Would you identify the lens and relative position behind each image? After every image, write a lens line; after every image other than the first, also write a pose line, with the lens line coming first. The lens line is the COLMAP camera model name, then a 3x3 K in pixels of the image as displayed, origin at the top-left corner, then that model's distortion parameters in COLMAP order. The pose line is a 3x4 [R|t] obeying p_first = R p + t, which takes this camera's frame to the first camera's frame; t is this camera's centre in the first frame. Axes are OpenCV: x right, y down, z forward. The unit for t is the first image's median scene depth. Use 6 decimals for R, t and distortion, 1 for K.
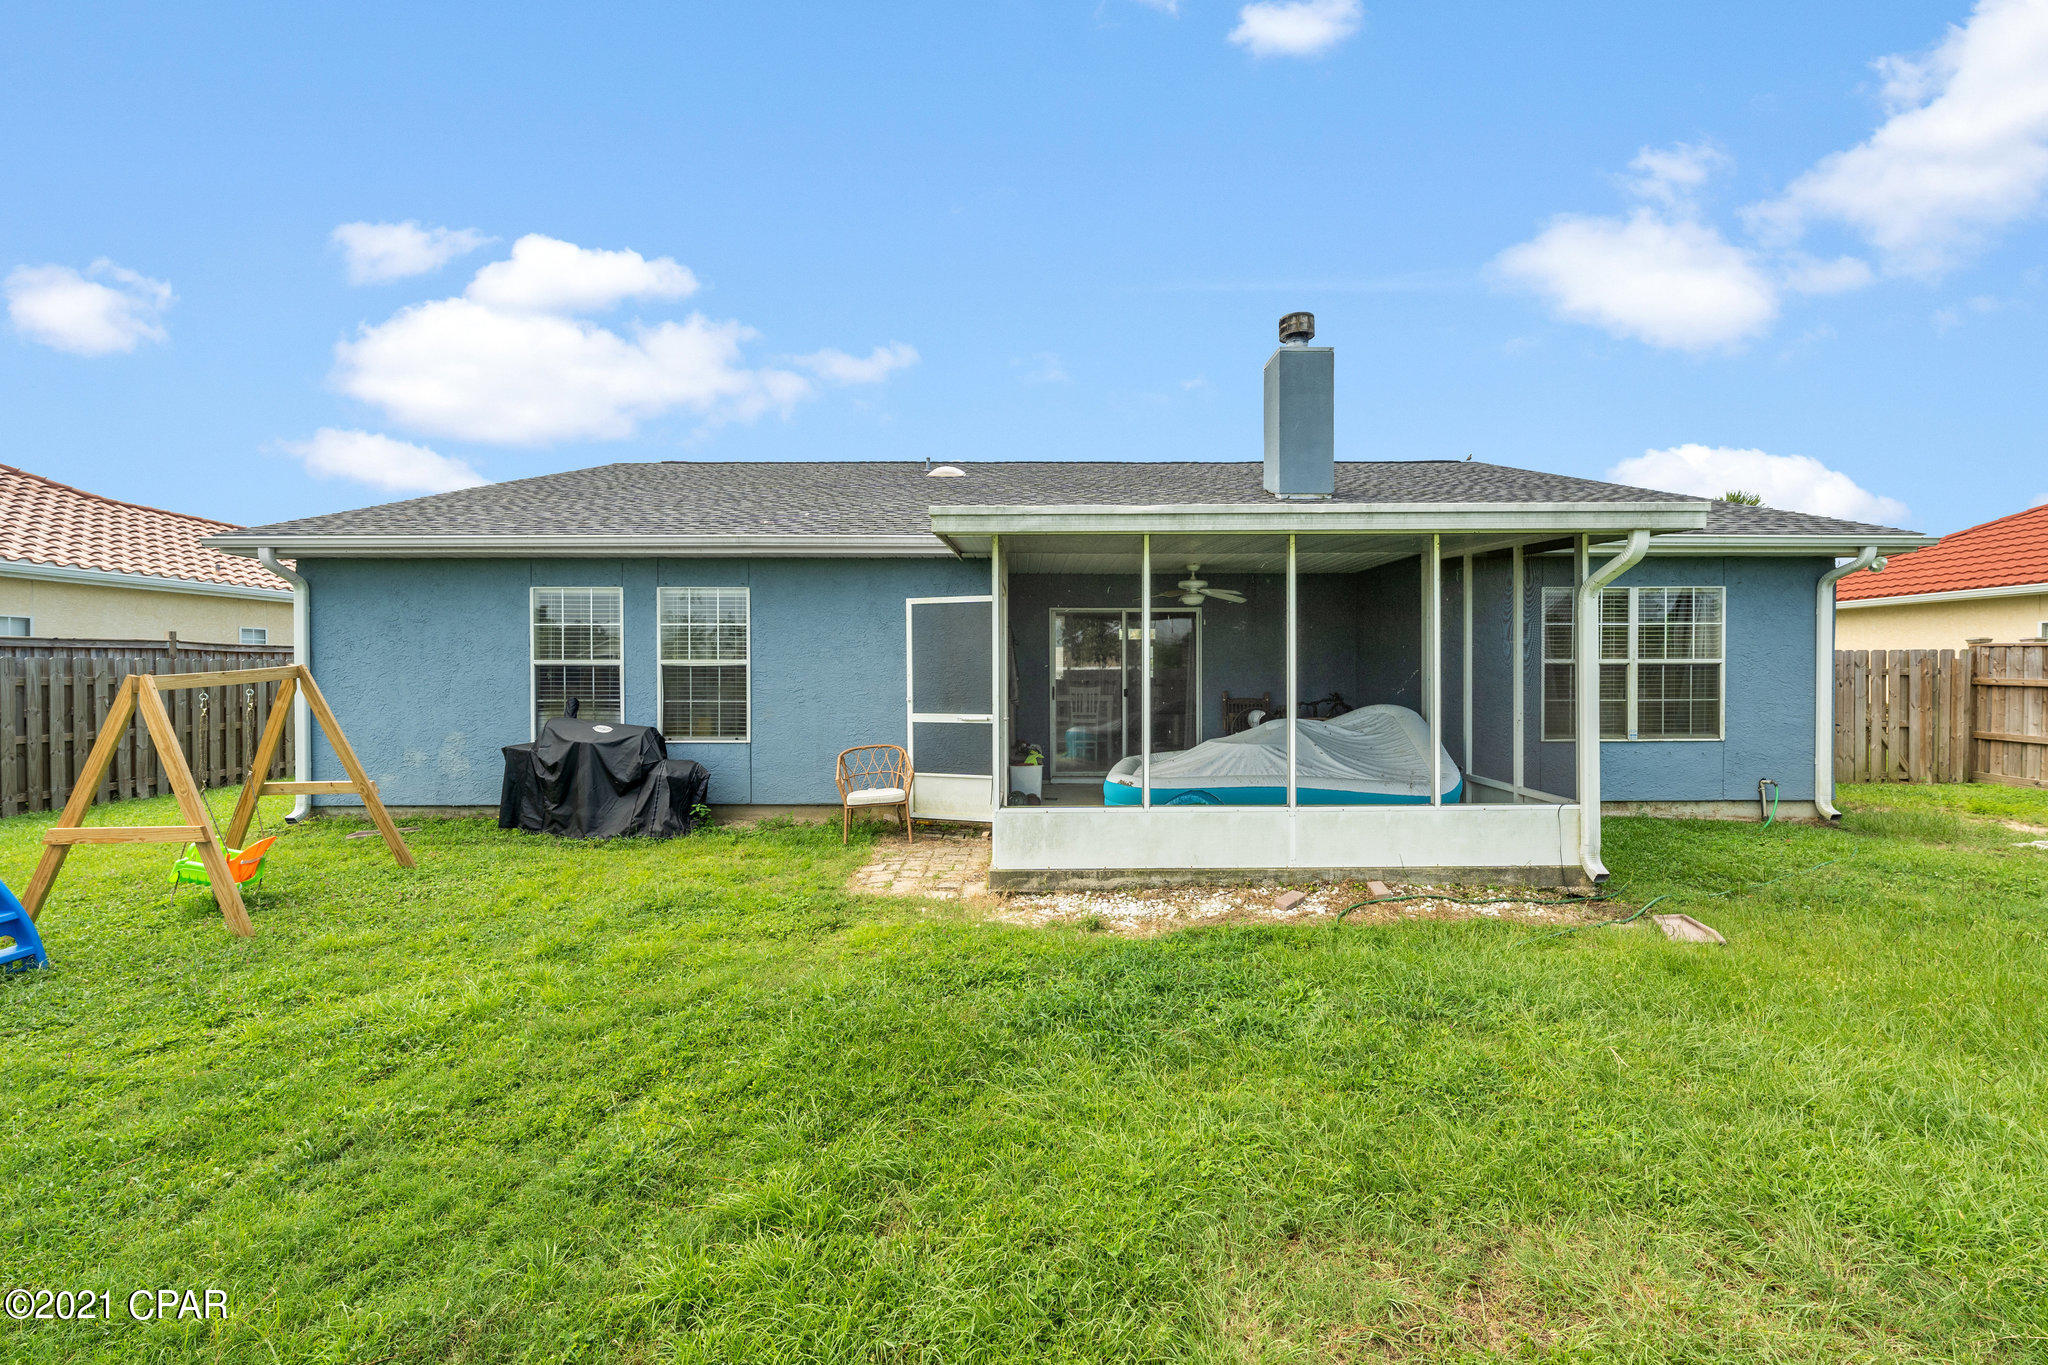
lens RADIAL K [[848.7, 0, 1024.0], [0, 848.7, 682.5], [0, 0, 1]] dist [-0.001344, -0.000045]
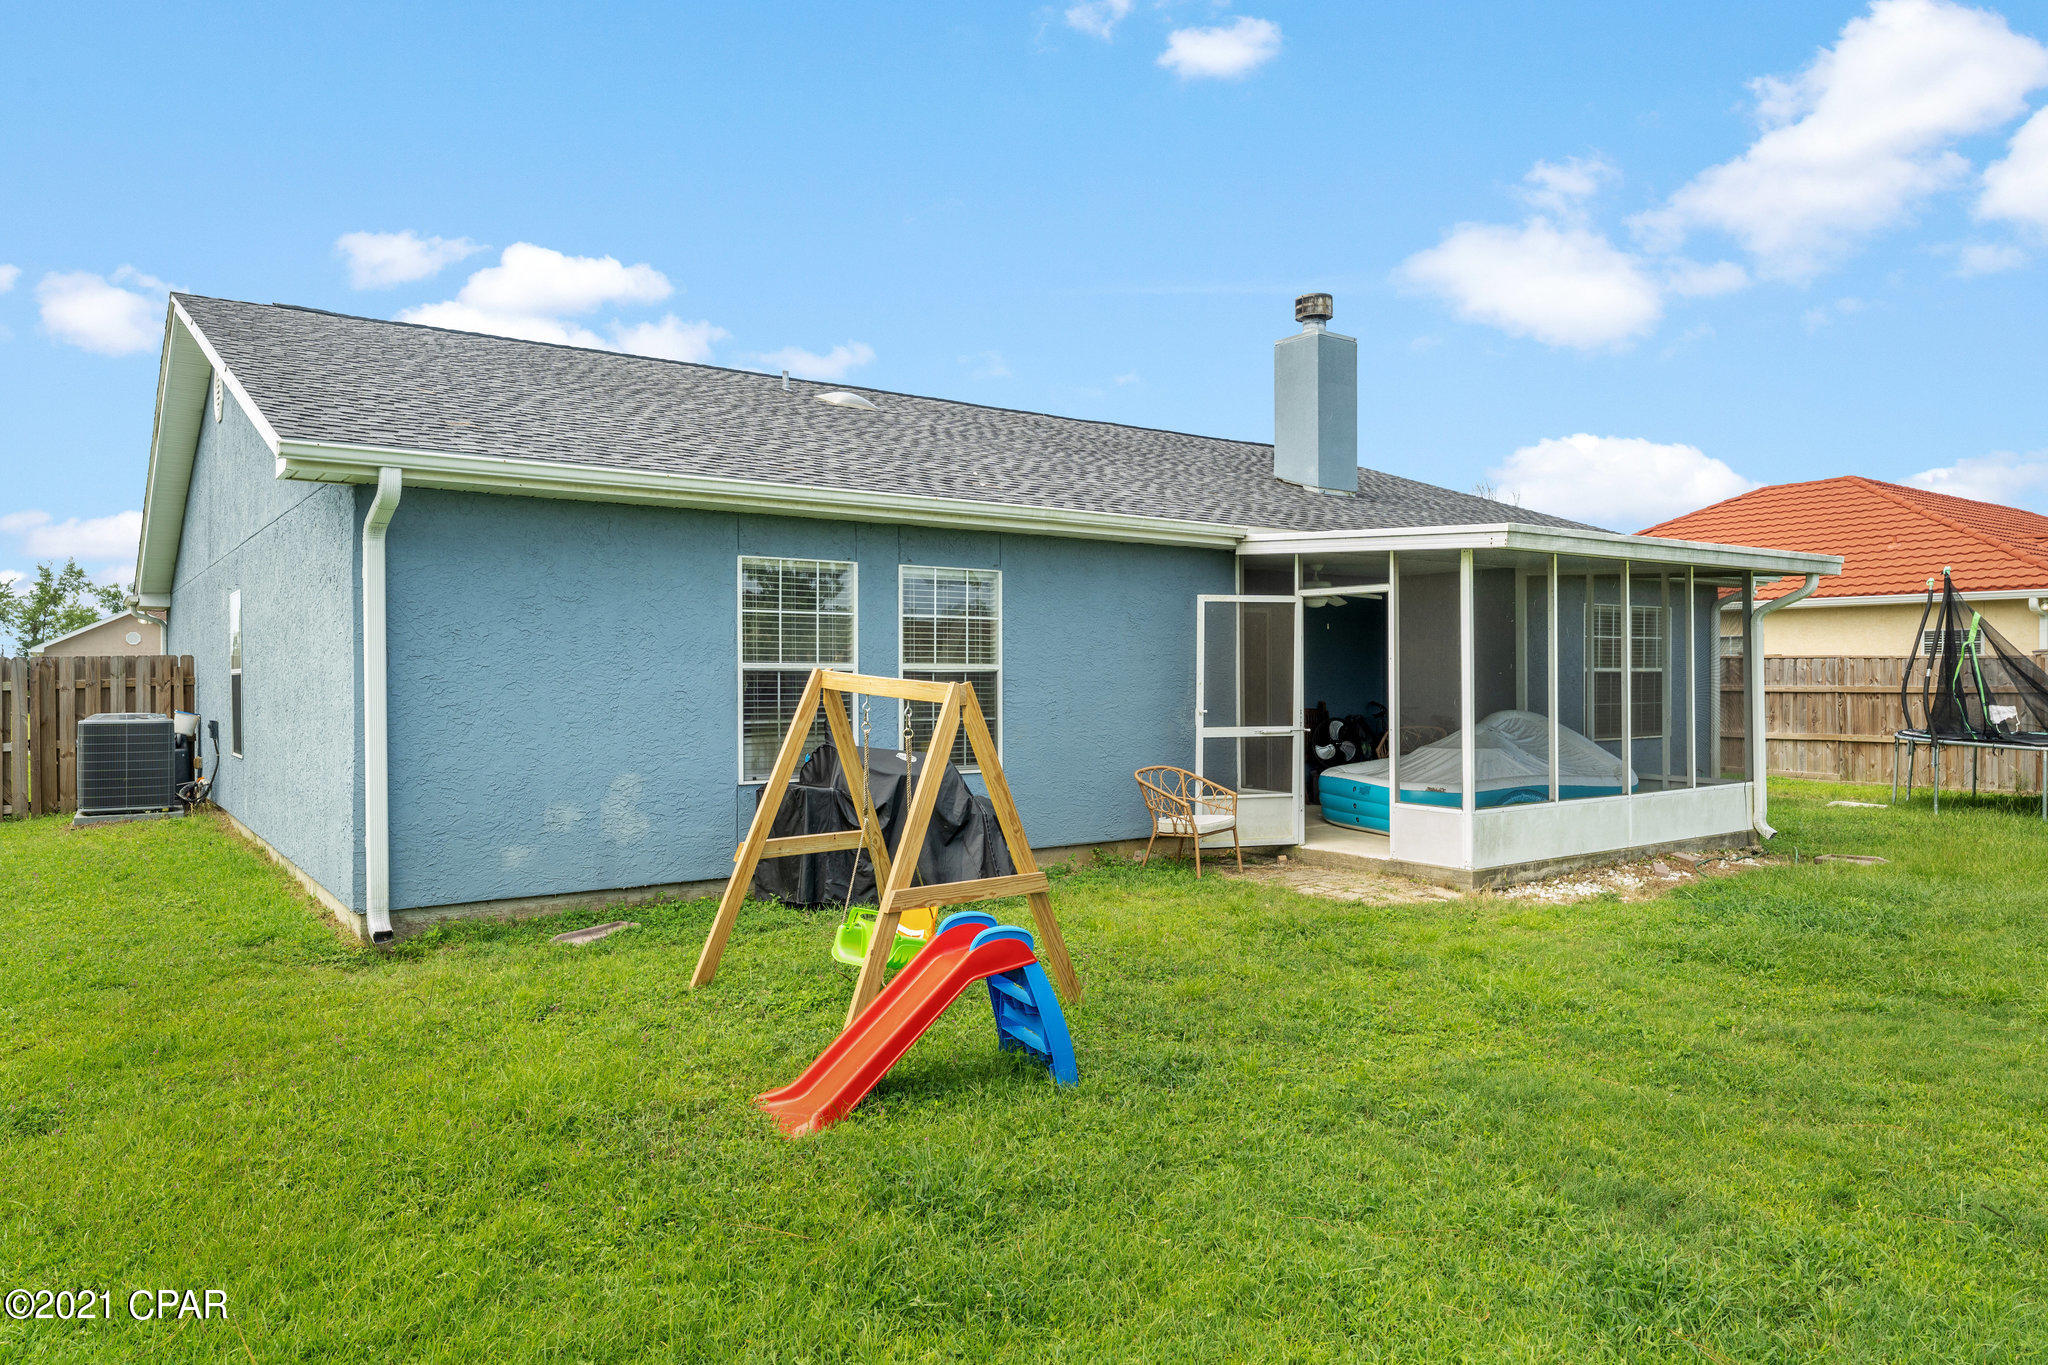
lens RADIAL K [[1352.9, 0, 1024.0], [0, 1352.9, 682.5], [0, 0, 1]] dist [0.006250, 0.001996]
pose [[0.806038, -0.001825, 0.591861, -1.127030], [0.008204, 0.999934, -0.008090, 0.000014], [-0.591807, 0.011377, 0.806000, -0.009075]]
